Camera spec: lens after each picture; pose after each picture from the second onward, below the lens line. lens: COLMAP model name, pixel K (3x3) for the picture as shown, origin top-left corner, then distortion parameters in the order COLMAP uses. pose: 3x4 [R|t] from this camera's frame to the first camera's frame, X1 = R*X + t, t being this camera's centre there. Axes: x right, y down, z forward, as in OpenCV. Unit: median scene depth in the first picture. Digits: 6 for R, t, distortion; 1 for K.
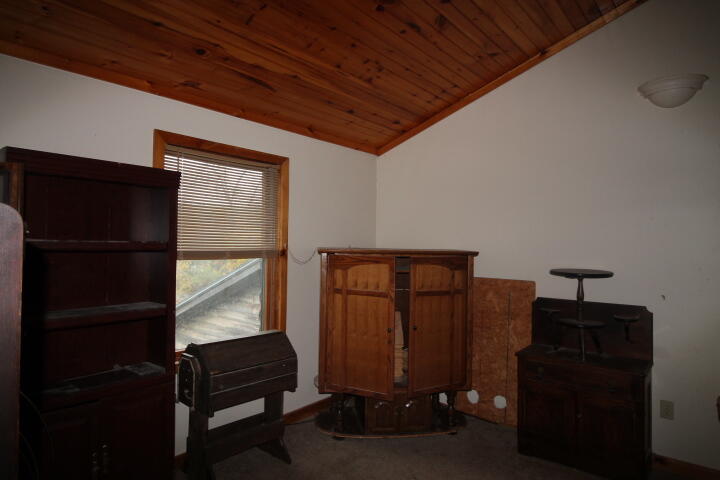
lens RADIAL K [[444.5, 0, 361.0], [0, 444.5, 239.2], [0, 0, 1]] dist [0.047913, -0.000429]
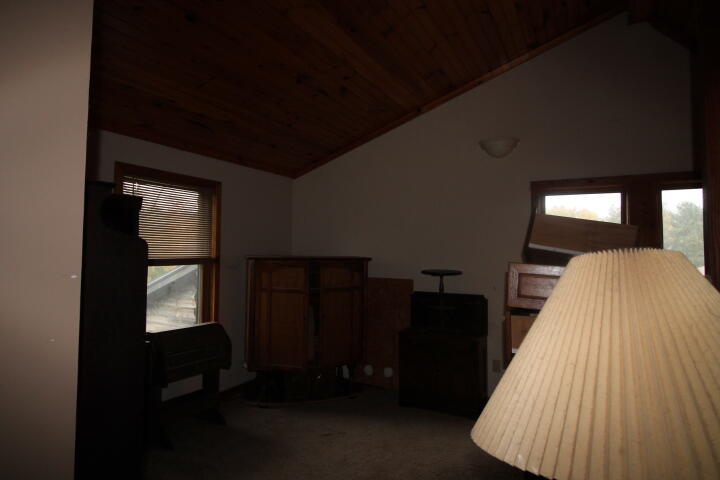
lens RADIAL K [[417.9, 0, 362.9], [0, 417.9, 231.9], [0, 0, 1]] dist [0.002102, 0.000139]
pose [[0.978206, 0.006278, 0.207544, -0.022034], [0.001122, 0.999368, -0.035521, -0.004788], [-0.207635, 0.034979, 0.977581, -0.220225]]
